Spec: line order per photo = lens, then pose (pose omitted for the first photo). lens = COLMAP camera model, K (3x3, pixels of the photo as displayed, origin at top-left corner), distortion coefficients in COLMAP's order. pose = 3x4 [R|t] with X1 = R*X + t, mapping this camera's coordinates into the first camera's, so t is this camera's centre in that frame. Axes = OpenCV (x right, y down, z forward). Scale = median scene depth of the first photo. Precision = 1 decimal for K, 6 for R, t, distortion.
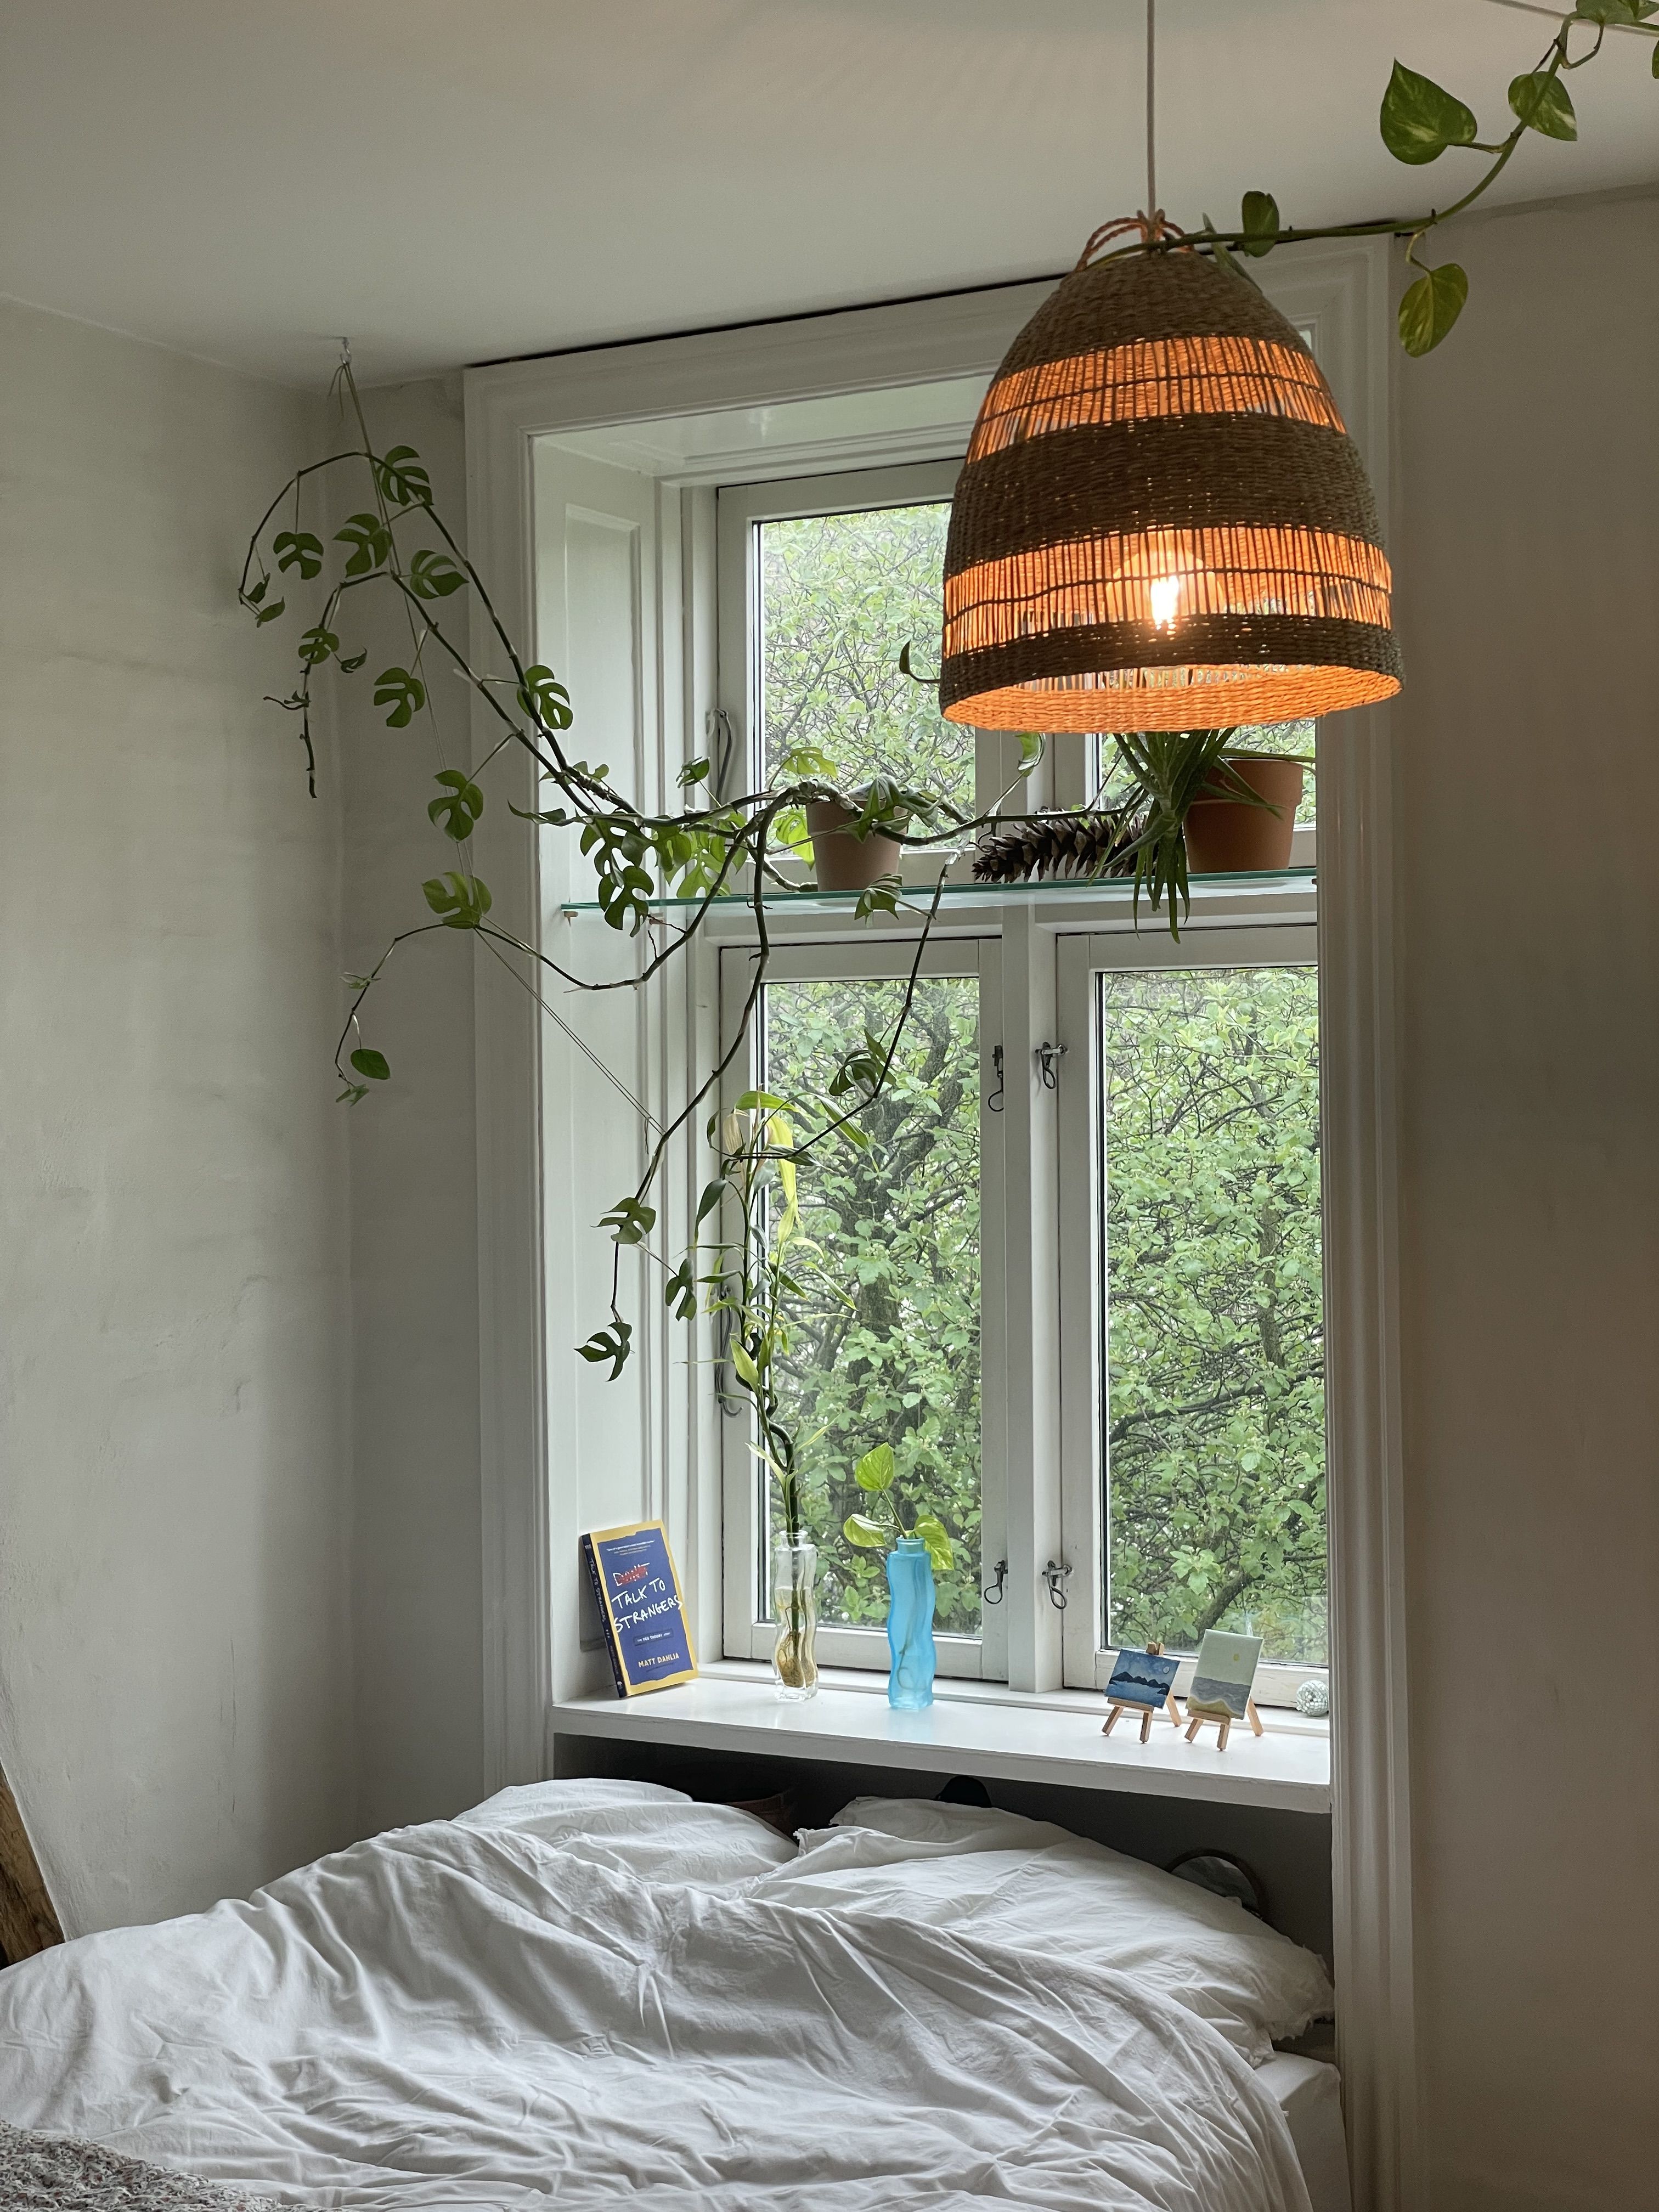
lens RADIAL K [[3264.8, 0, 829.5], [0, 3264.8, 1106.0], [0, 0, 1]] dist [0.119532, -0.088662]
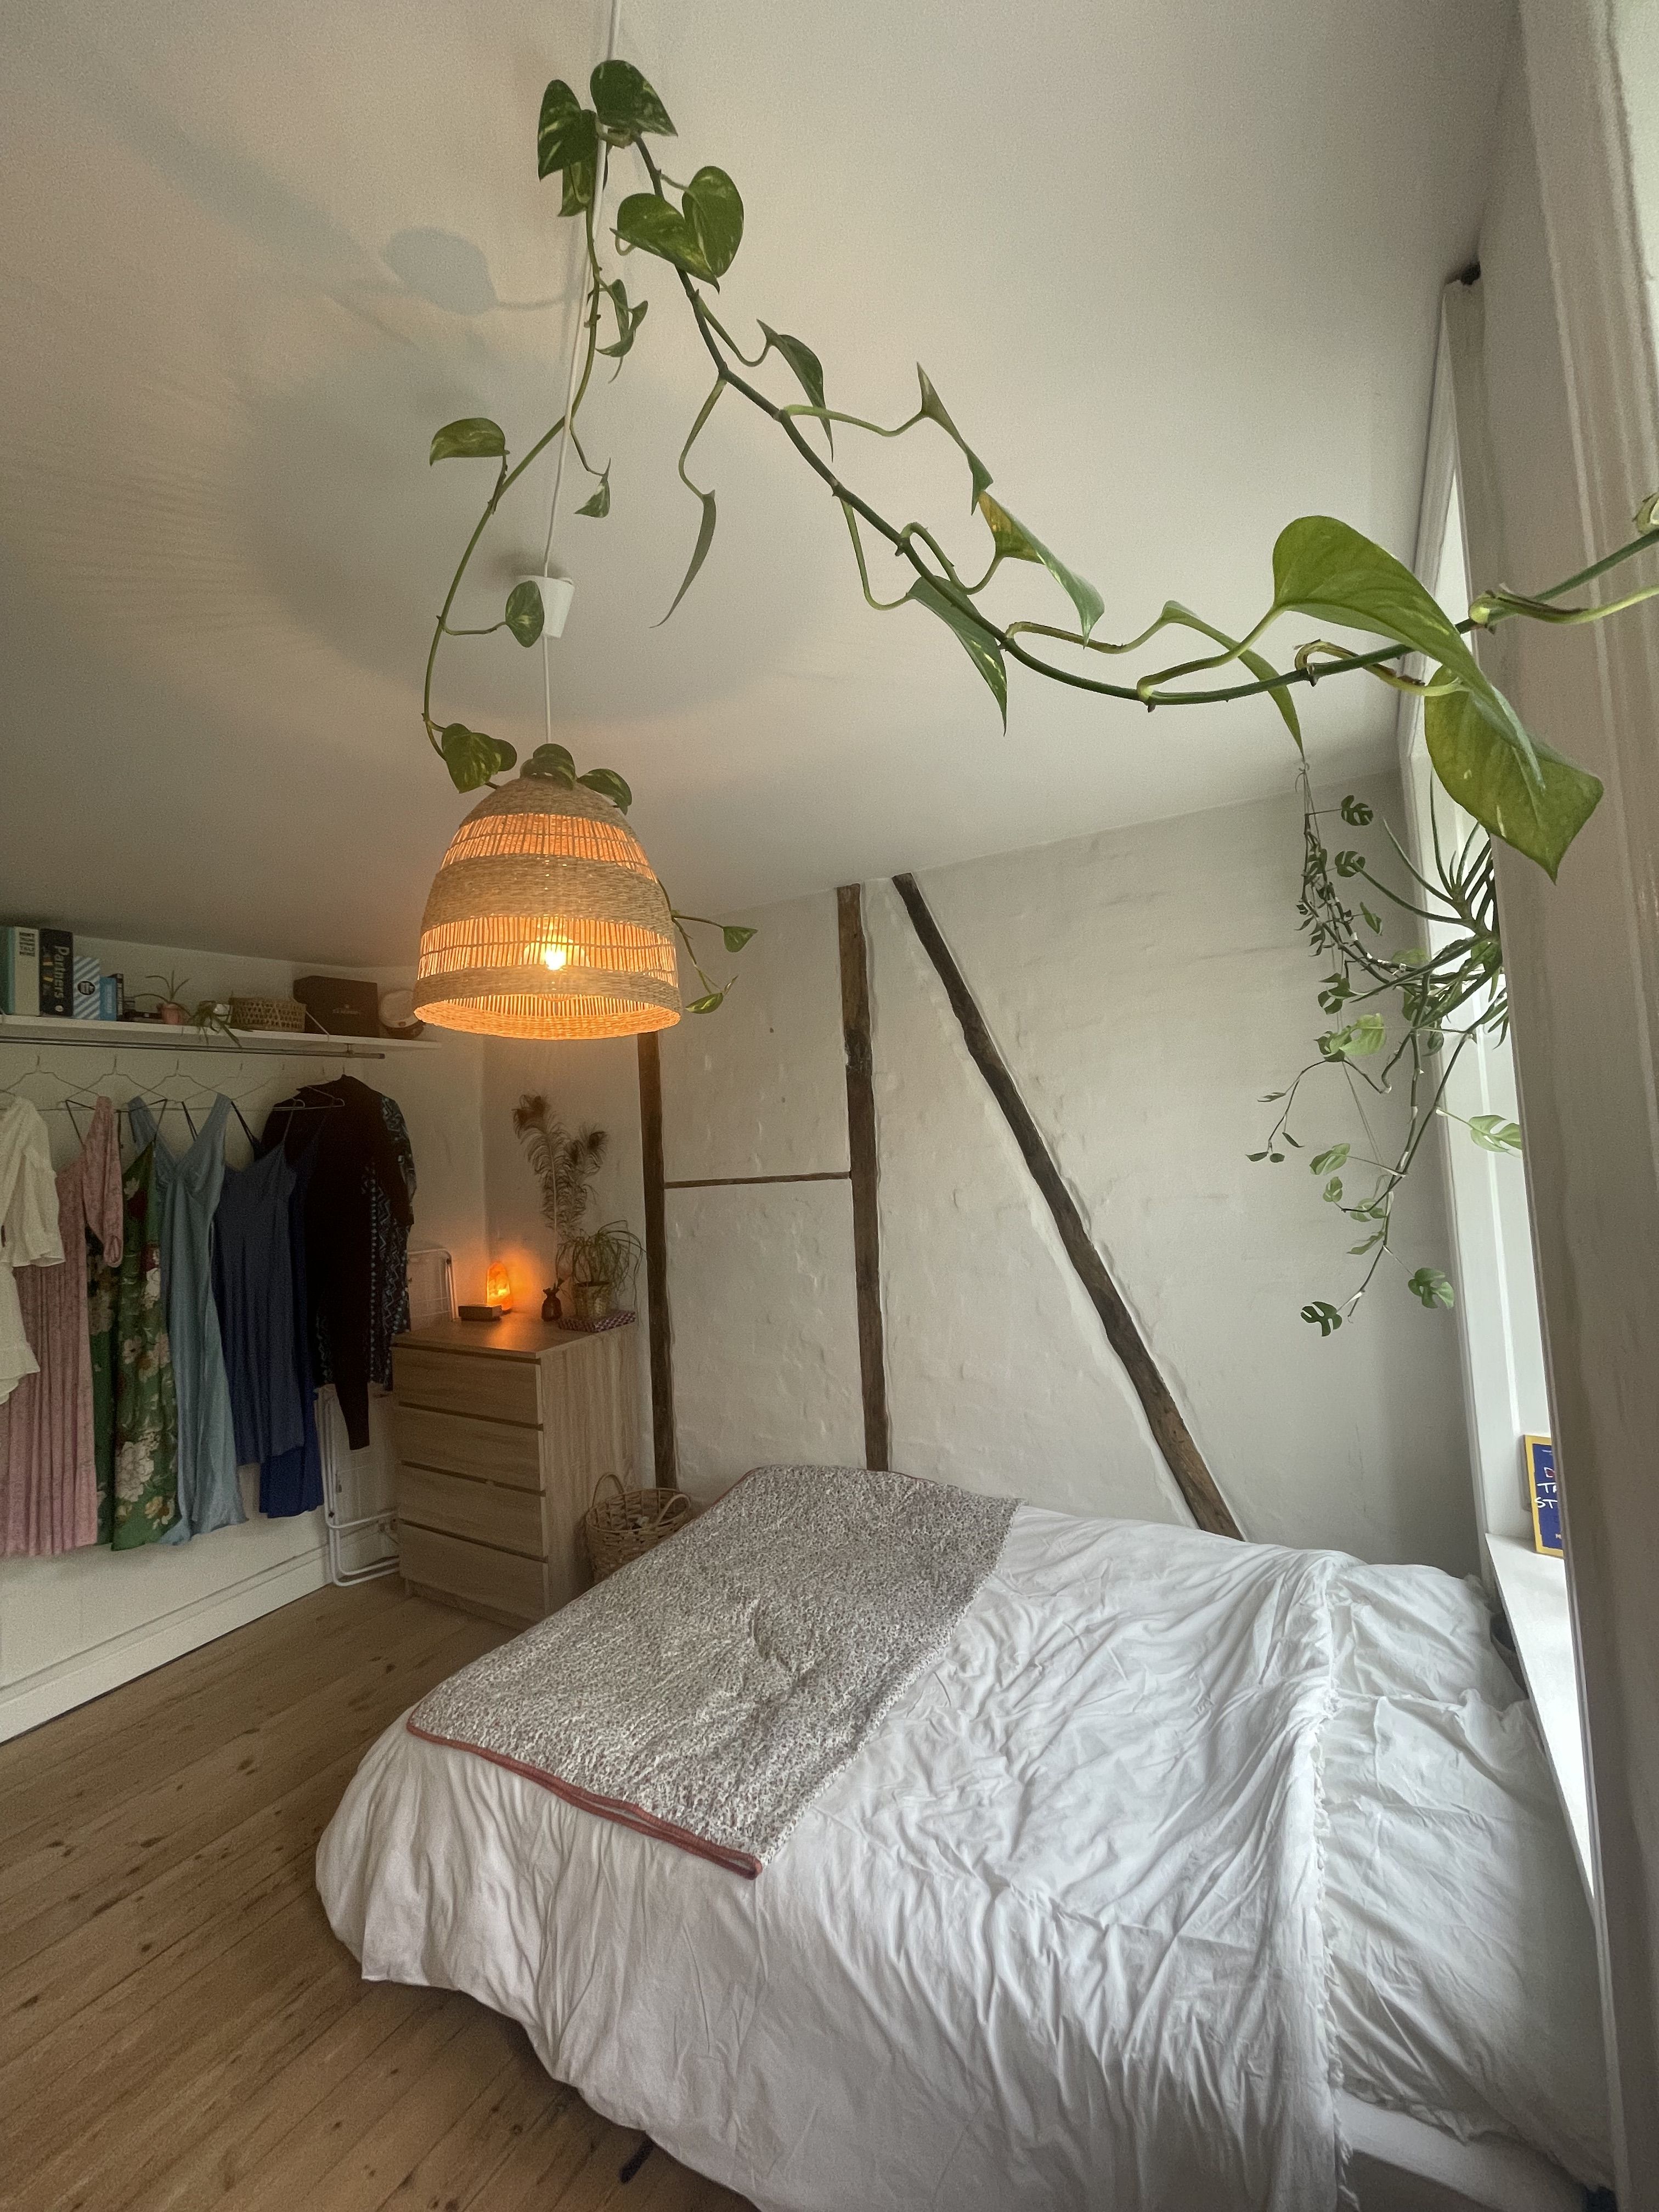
lens RADIAL K [[881.7, 0, 829.5], [0, 881.7, 1106.0], [0, 0, 1]] dist [0.000322, -0.000227]
pose [[-0.012948, -0.035874, -0.999272, 0.394652], [0.051671, 0.997997, -0.036497, -0.027817], [0.998580, -0.052106, -0.011068, 0.778785]]
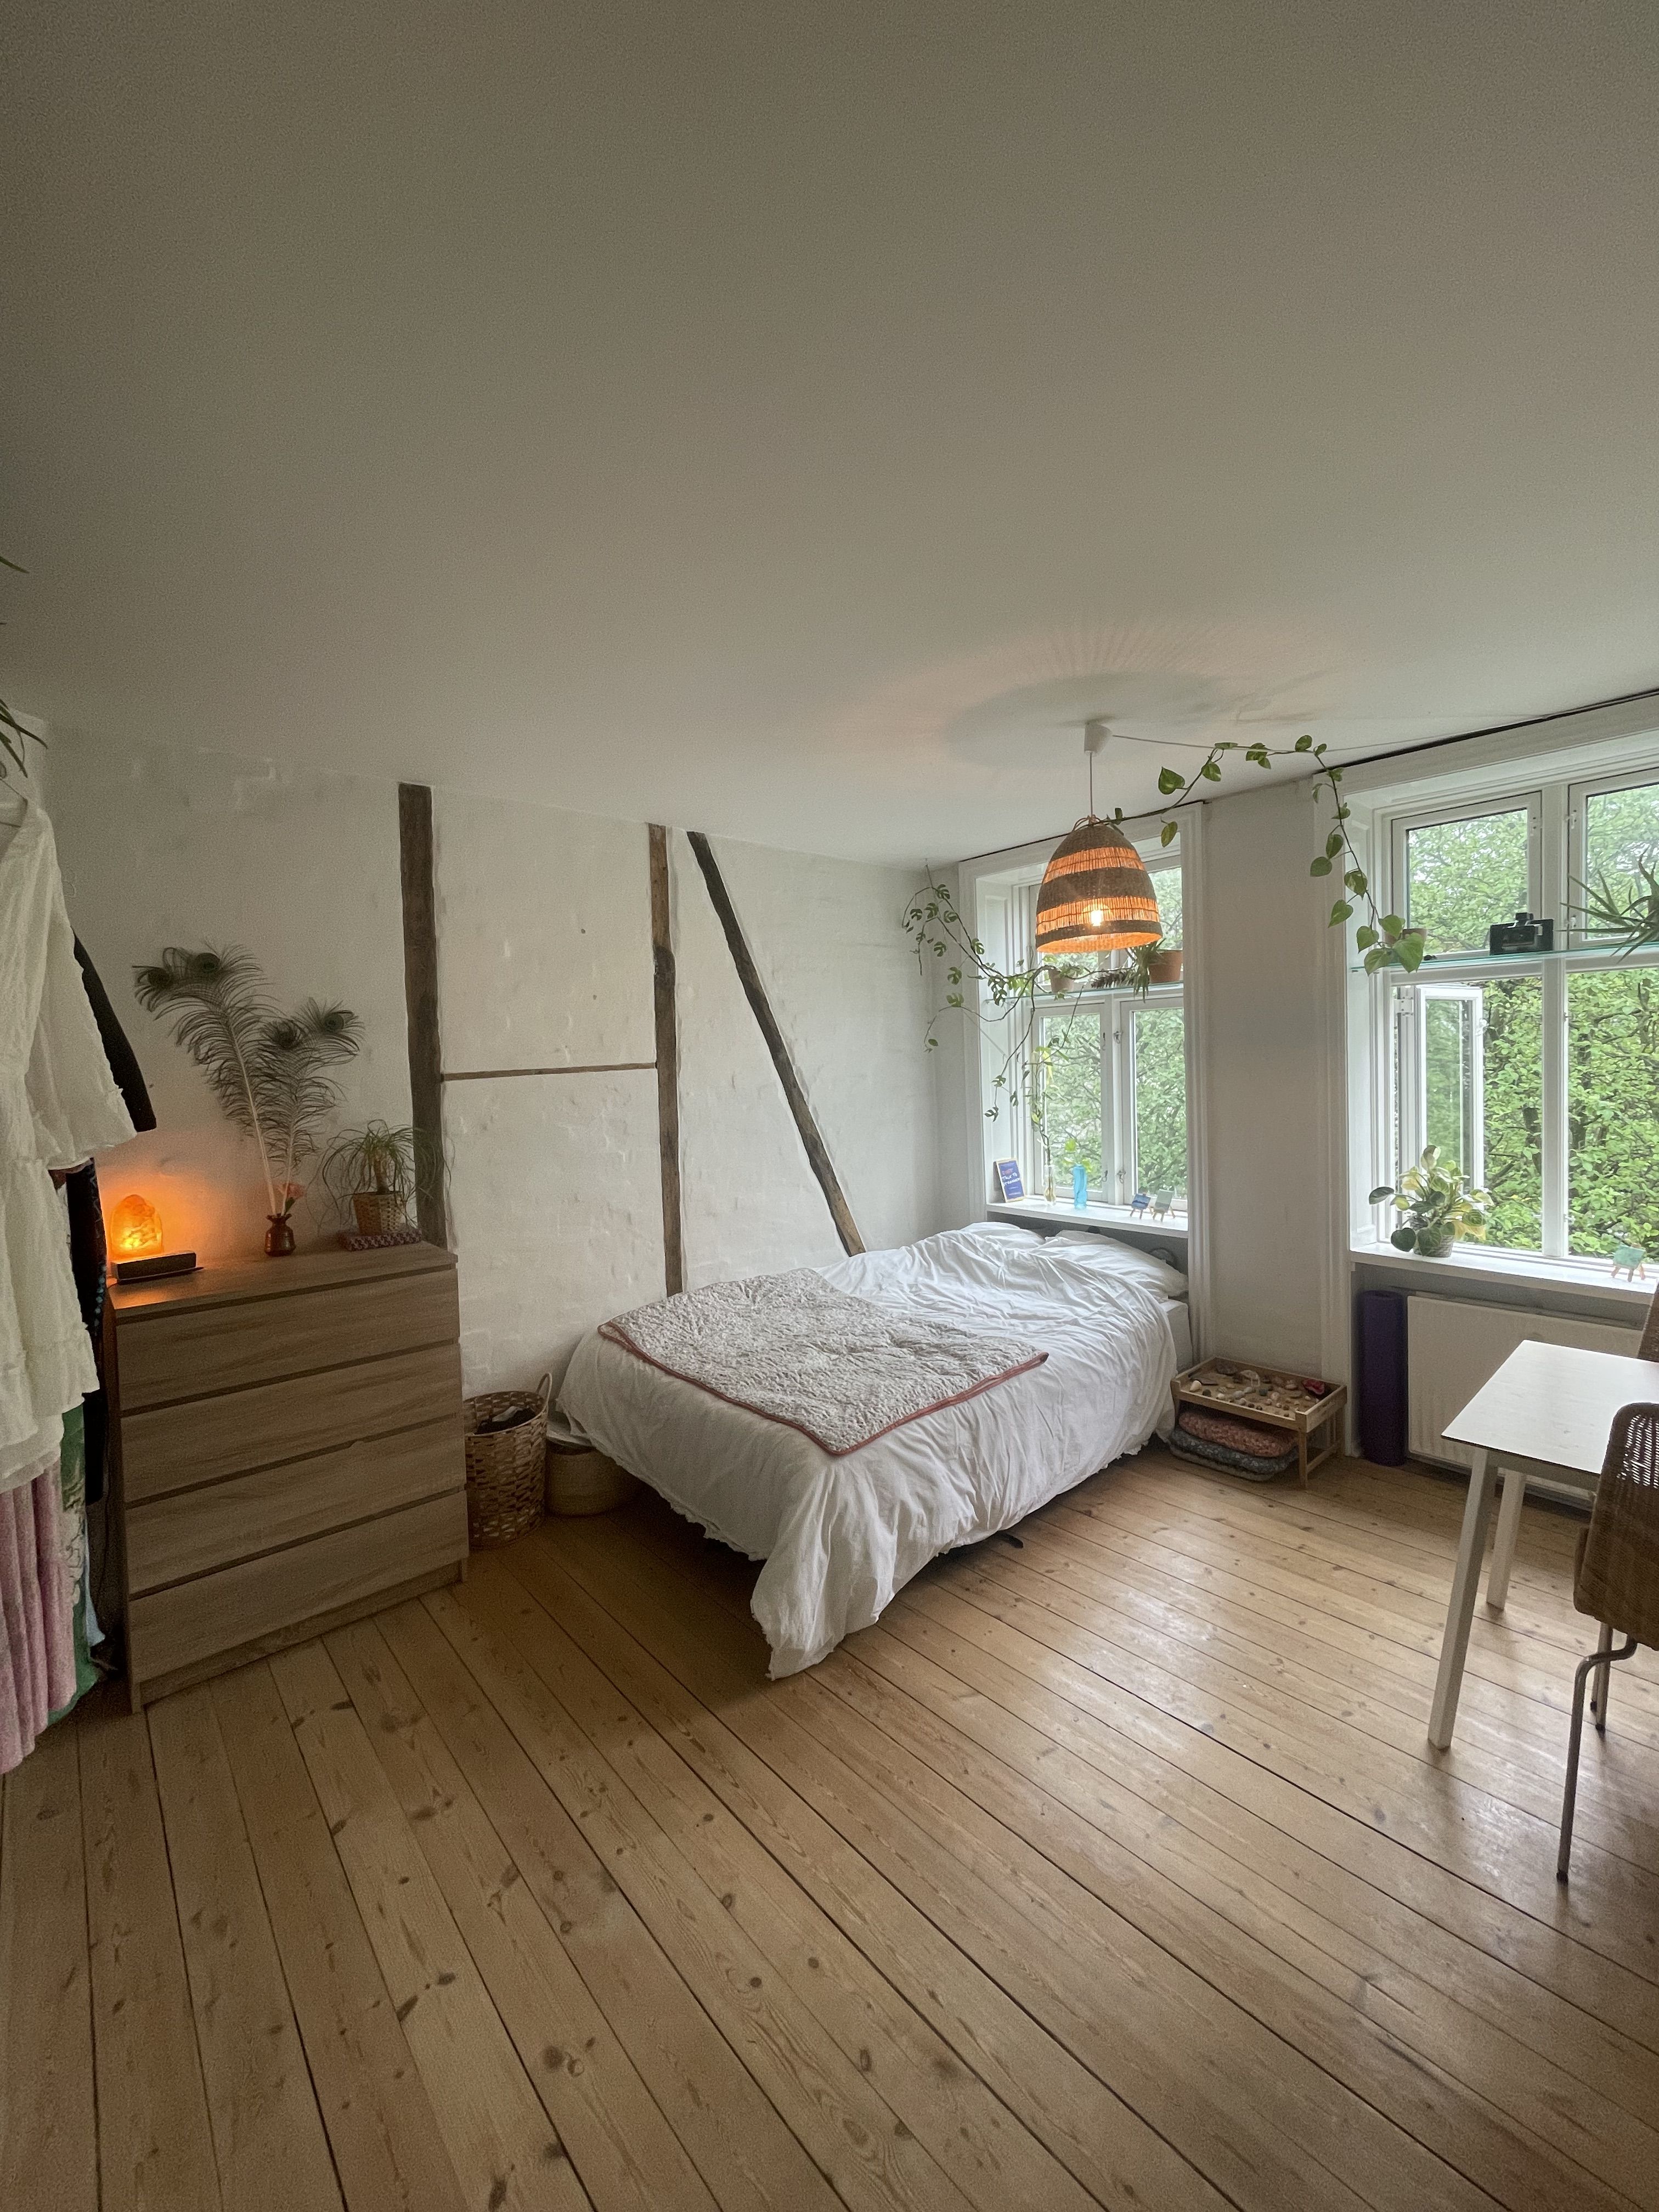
lens RADIAL K [[881.7, 0, 829.5], [0, 881.7, 1106.0], [0, 0, 1]] dist [0.000322, -0.000227]
pose [[0.942429, -0.003204, -0.334390, 0.102381], [0.023822, 0.998057, 0.057578, -0.000266], [0.333555, -0.062229, 0.940674, -0.058659]]
